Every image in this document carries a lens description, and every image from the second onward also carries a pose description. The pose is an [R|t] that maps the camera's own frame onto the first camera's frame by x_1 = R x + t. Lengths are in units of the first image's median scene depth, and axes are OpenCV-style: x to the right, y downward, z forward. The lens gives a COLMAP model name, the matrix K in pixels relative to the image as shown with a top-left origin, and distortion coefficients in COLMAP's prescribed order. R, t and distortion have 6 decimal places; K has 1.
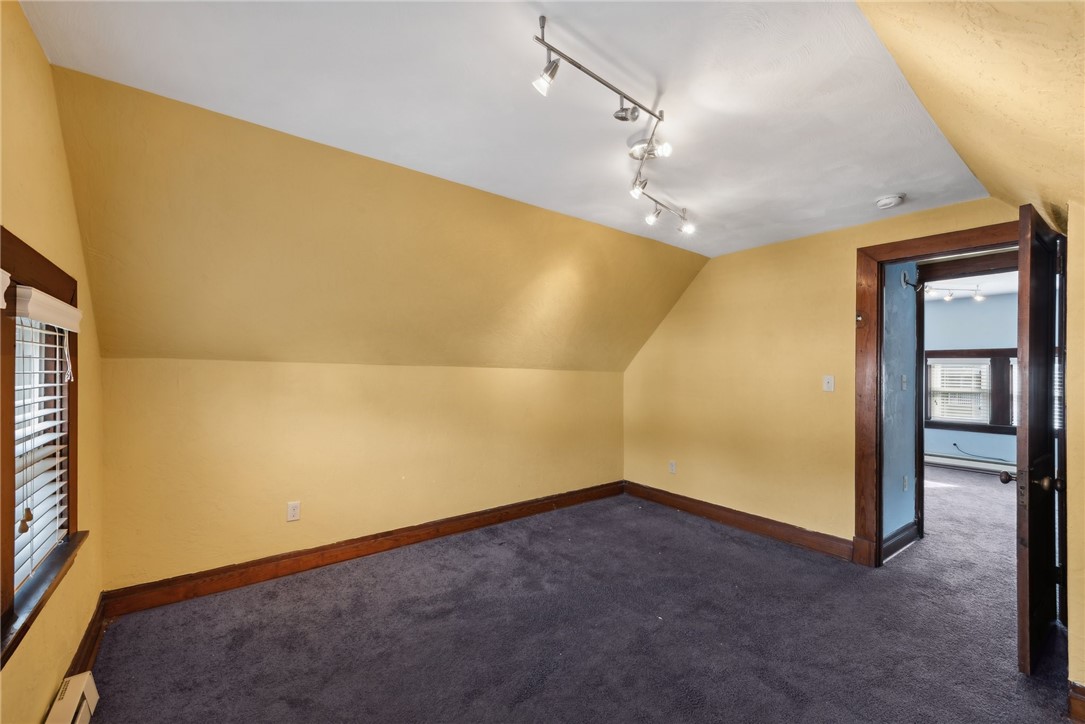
lens RADIAL K [[431.7, 0, 536.8], [0, 431.7, 368.4], [0, 0, 1]] dist [0.002034, 0.000129]
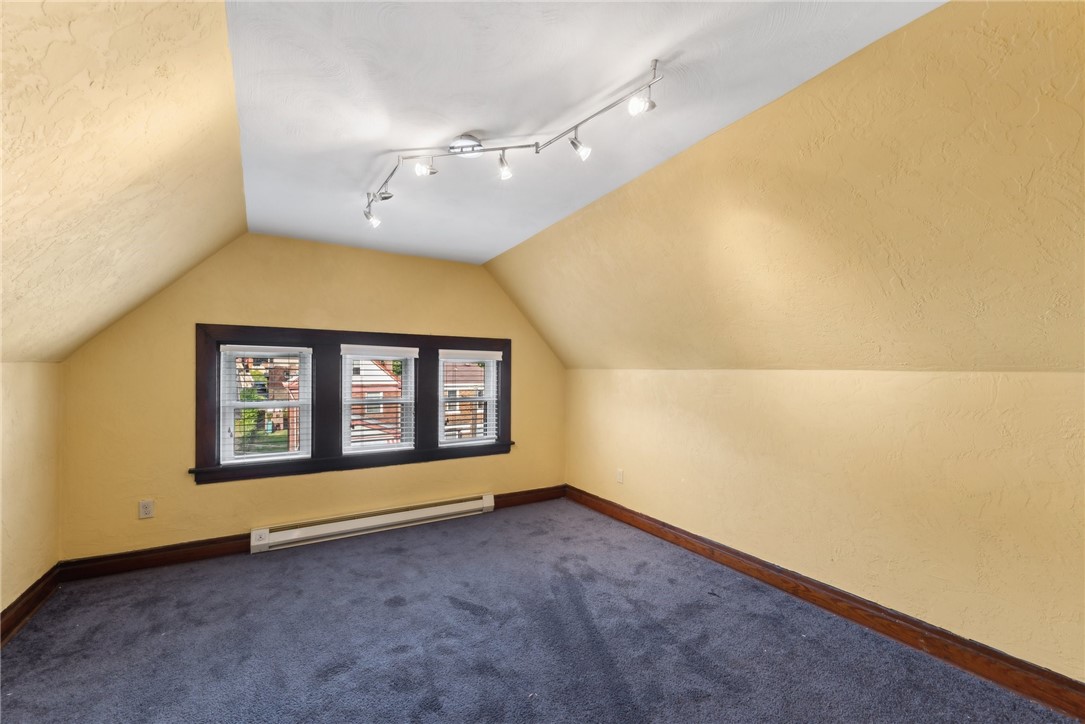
lens RADIAL K [[431.7, 0, 536.8], [0, 431.7, 368.4], [0, 0, 1]] dist [0.002034, 0.000129]
pose [[-0.086966, -0.013056, -0.996126, 0.757843], [0.001054, 0.999912, -0.013198, 0.005616], [0.996211, -0.002198, -0.086944, 0.770937]]
